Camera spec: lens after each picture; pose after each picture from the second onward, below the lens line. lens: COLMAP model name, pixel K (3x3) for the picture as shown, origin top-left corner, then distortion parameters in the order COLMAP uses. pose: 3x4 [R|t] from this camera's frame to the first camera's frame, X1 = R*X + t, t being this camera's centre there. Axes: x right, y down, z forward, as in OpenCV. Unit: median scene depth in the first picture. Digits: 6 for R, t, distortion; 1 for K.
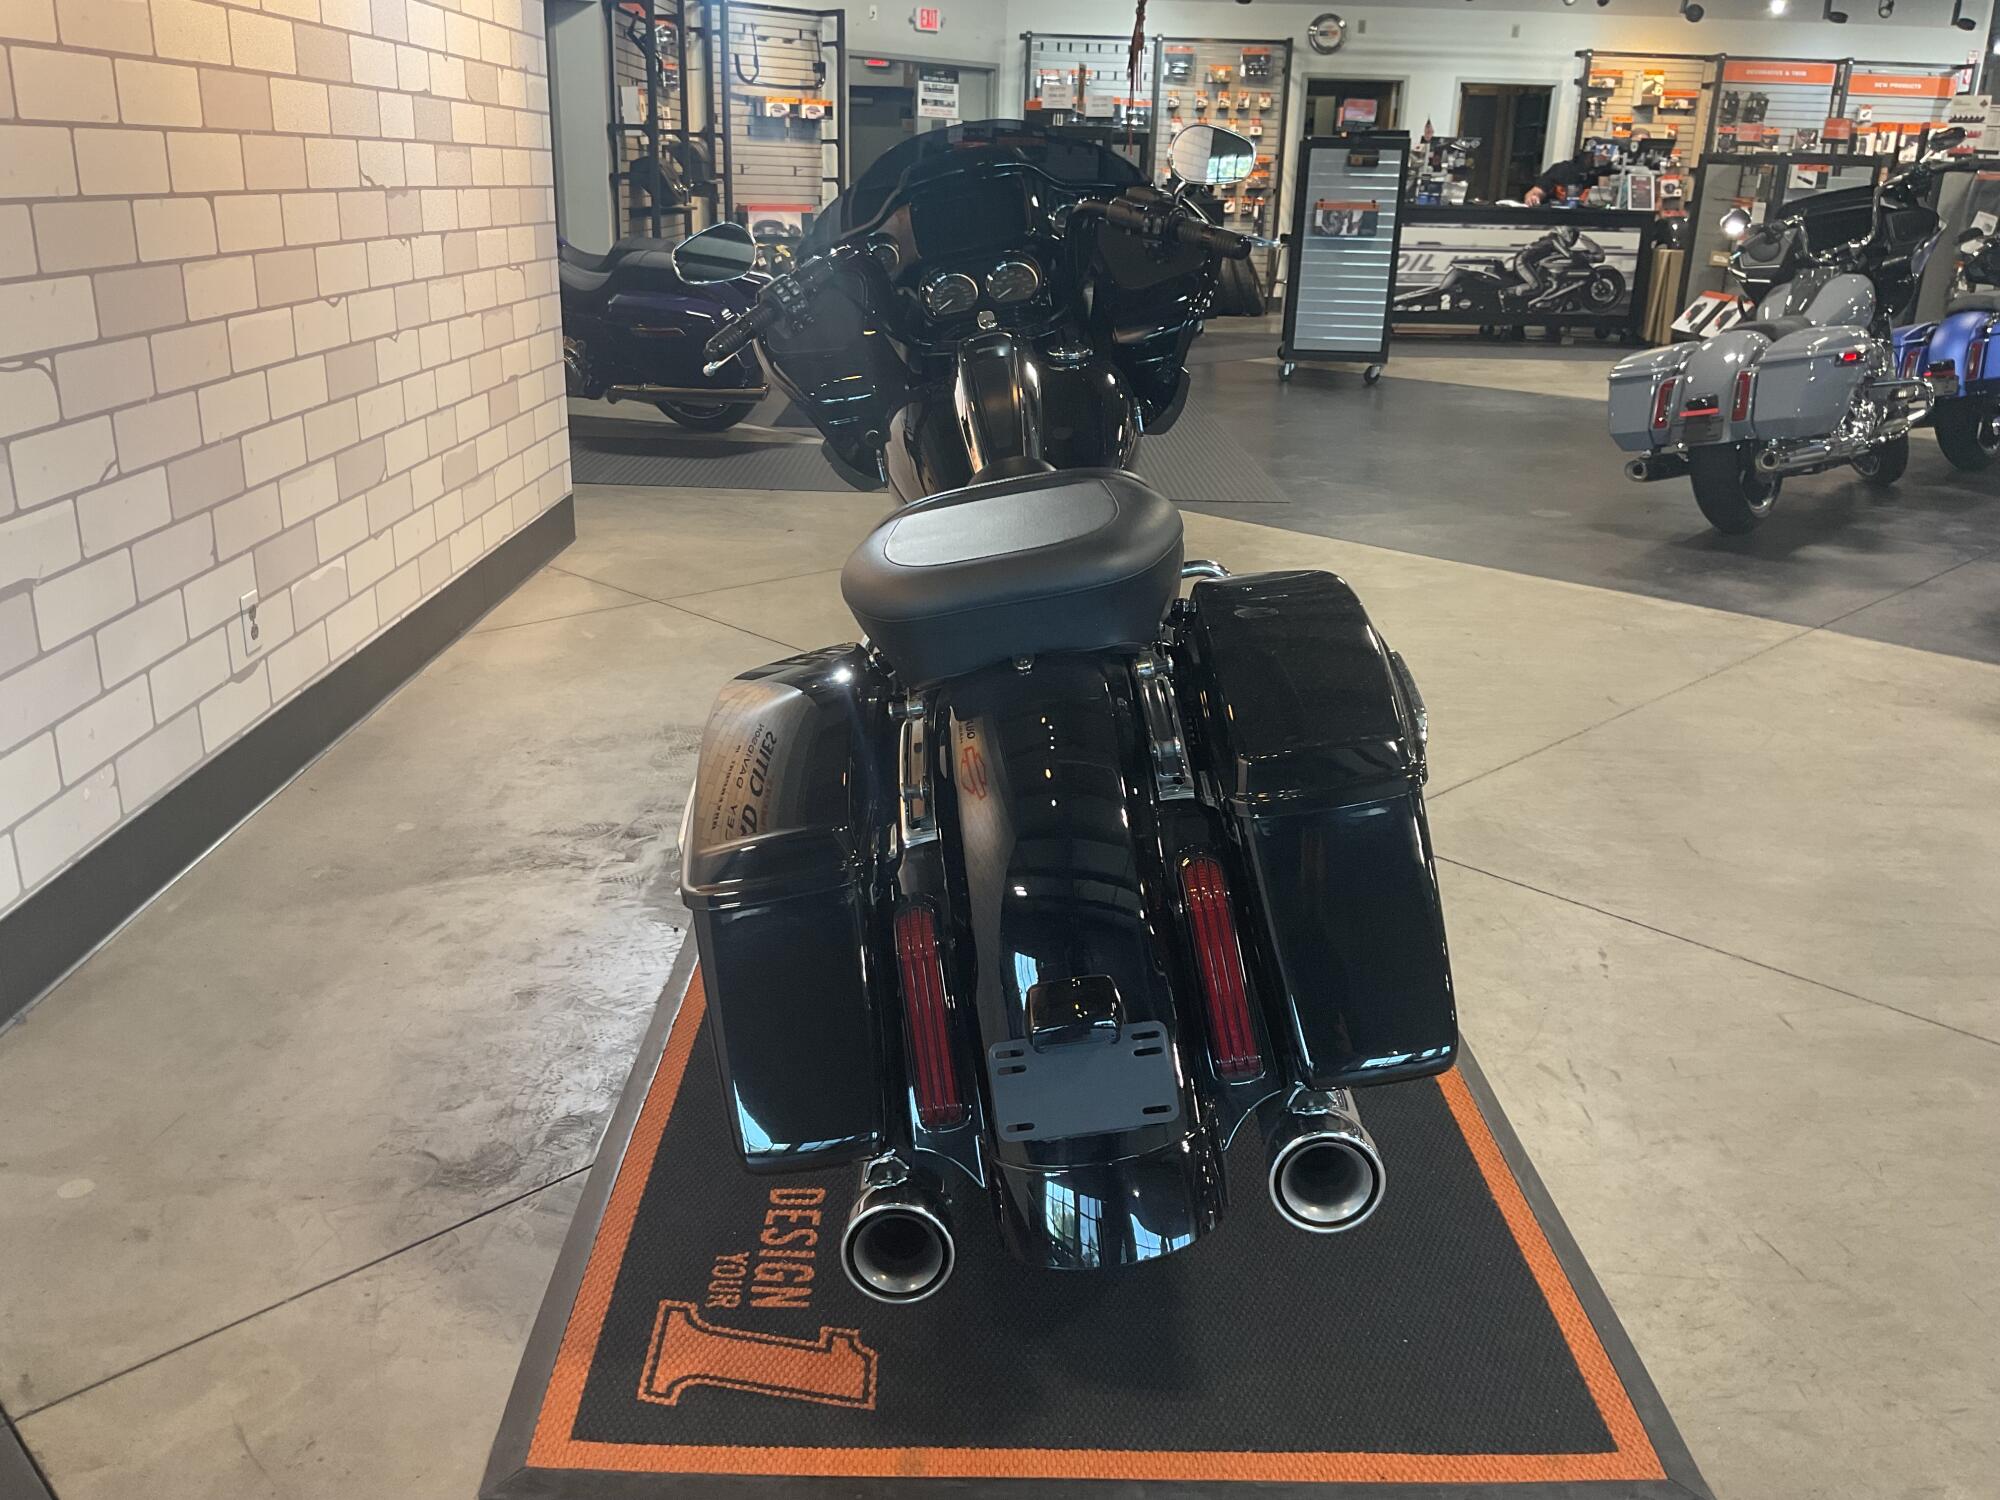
lens RADIAL K [[1653.7, 0, 1001.4], [0, 1653.7, 748.5], [0, 0, 1]] dist [0.028655, -0.066037]
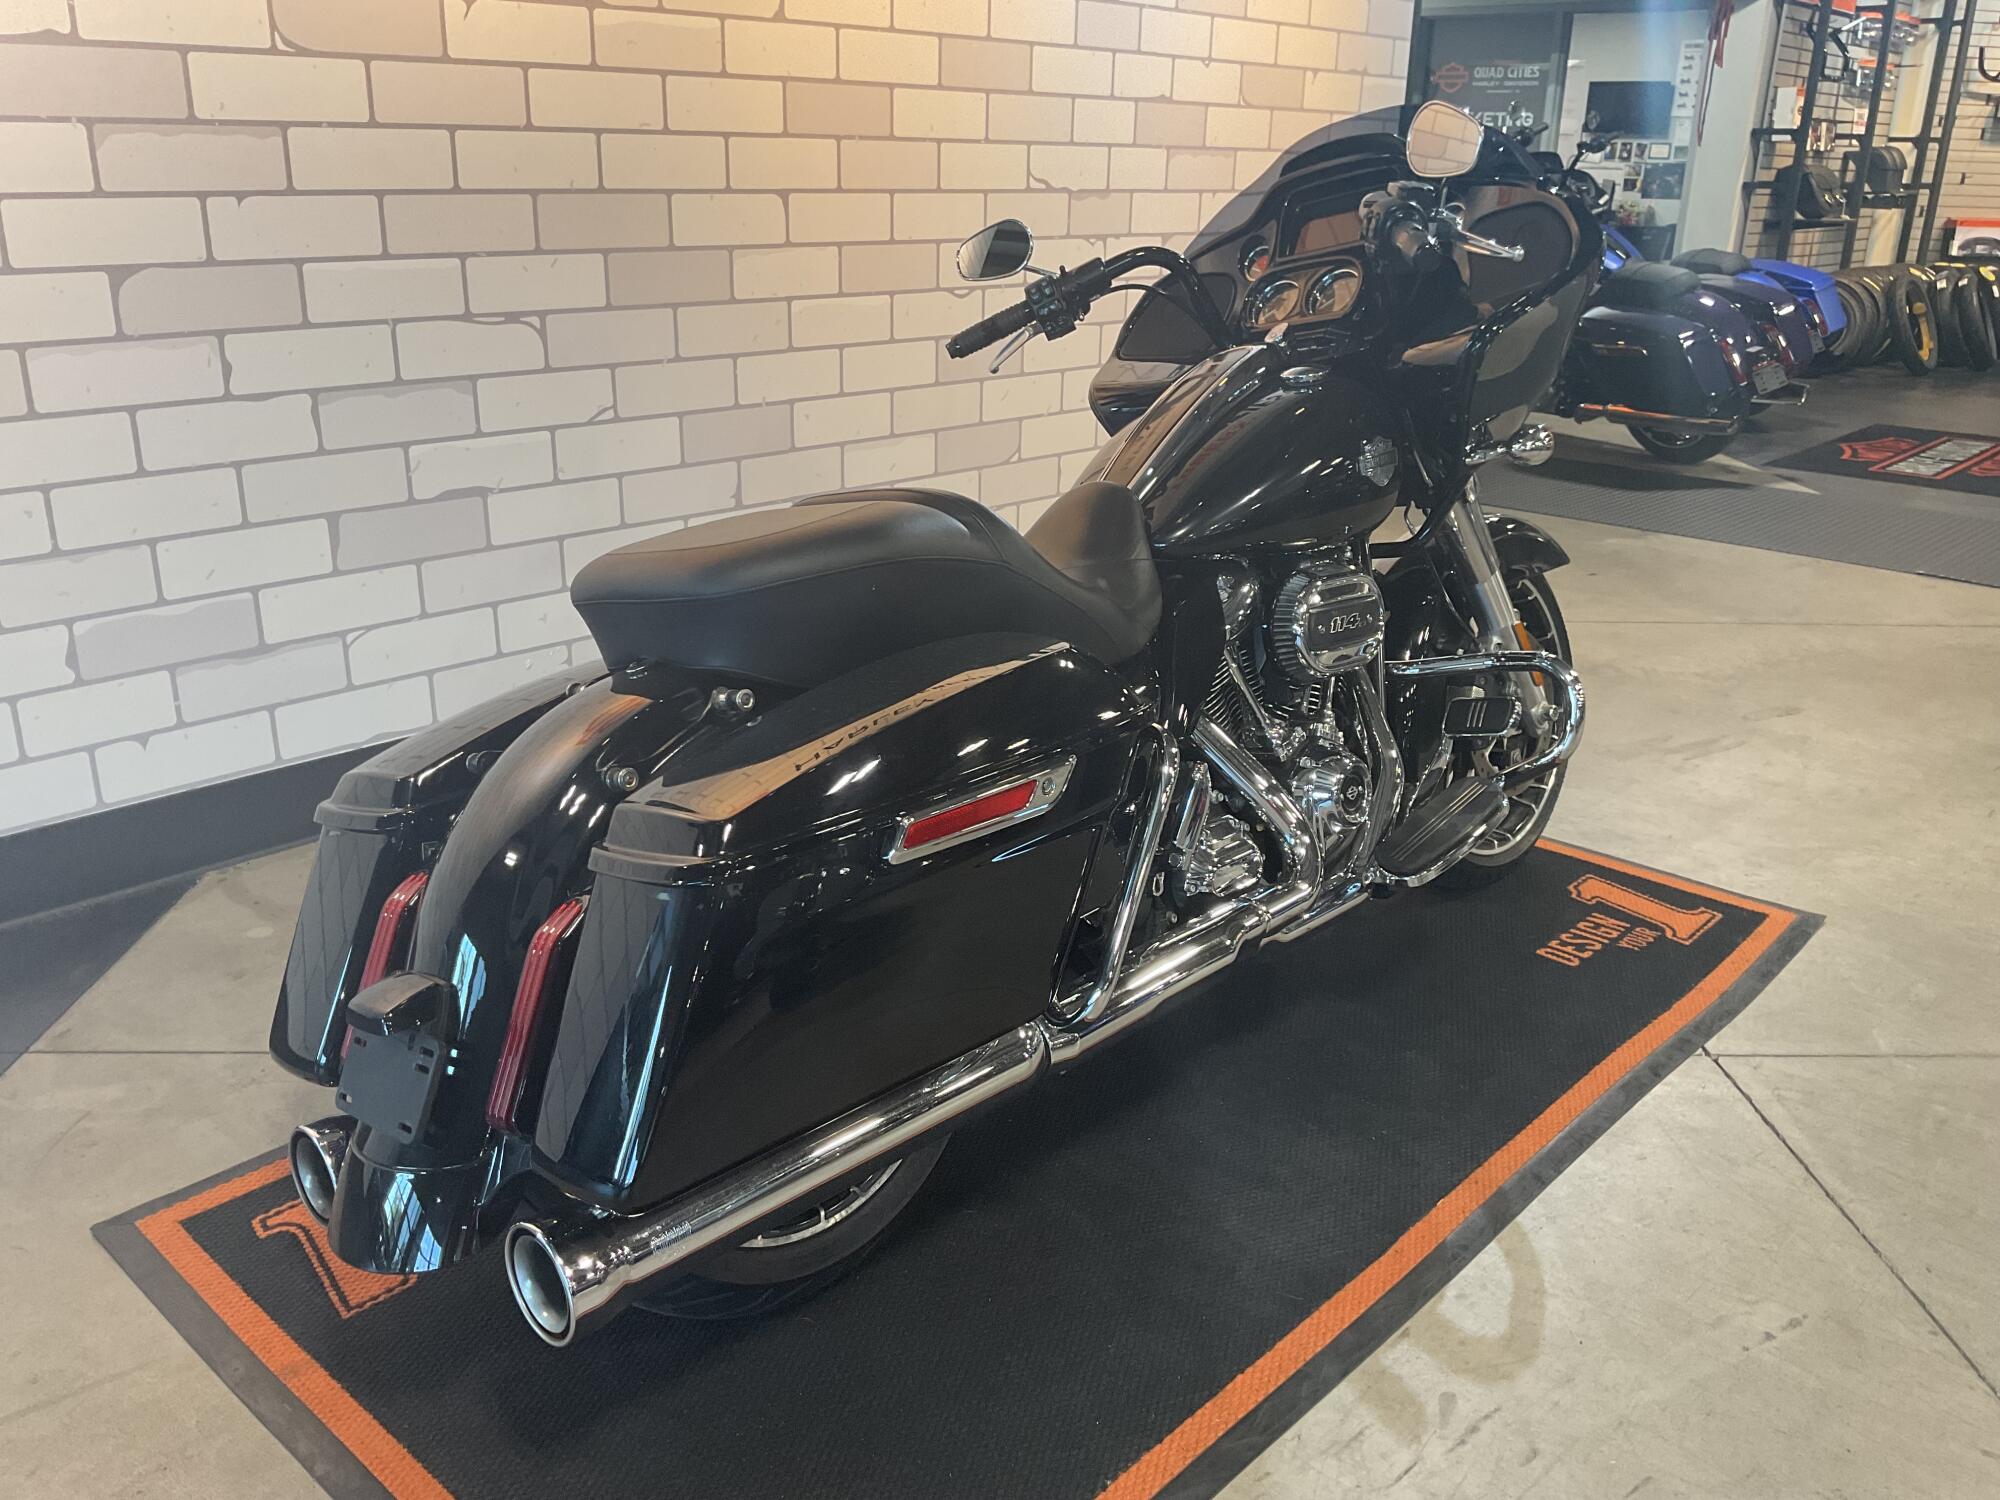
lens RADIAL K [[1653.7, 0, 1004.7], [0, 1653.7, 753.7], [0, 0, 1]] dist [0.028655, -0.066037]
pose [[0.727597, 0.218434, -0.650299, 0.087912], [-0.221643, 0.971964, 0.078492, -0.013785], [0.649212, 0.087023, 0.755613, 0.046293]]
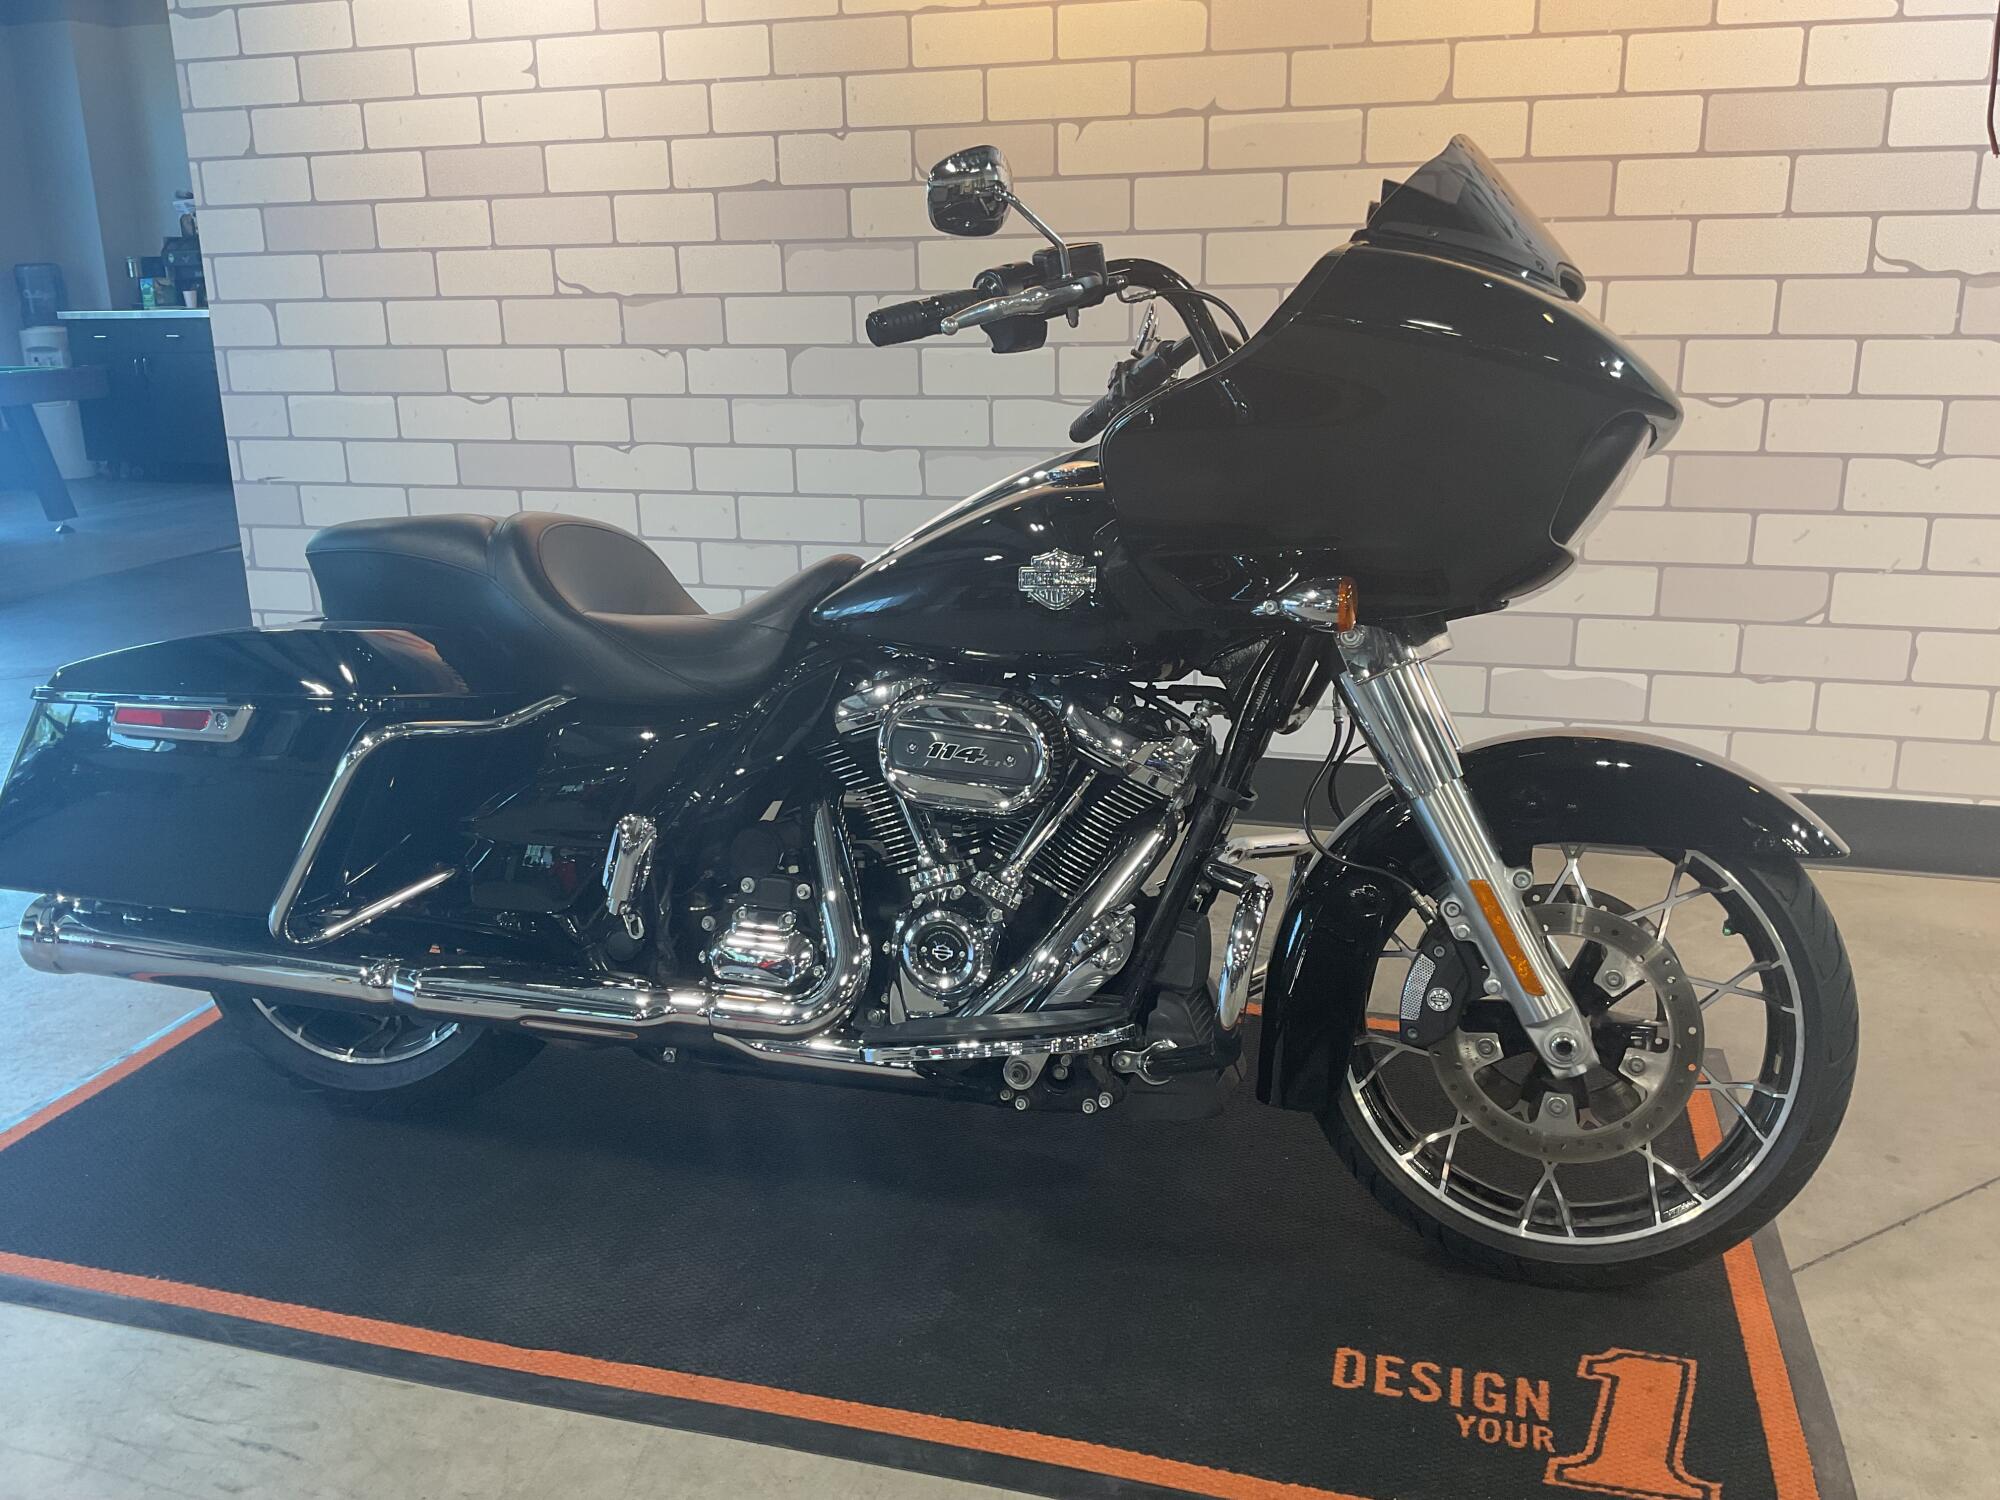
lens RADIAL K [[1653.7, 0, 989.1], [0, 1653.7, 764.5], [0, 0, 1]] dist [0.028655, -0.066037]
pose [[-0.284310, 0.246479, -0.926507, 0.125087], [-0.304051, 0.893322, 0.330952, -0.059087], [0.909242, 0.375798, -0.179038, 0.191587]]
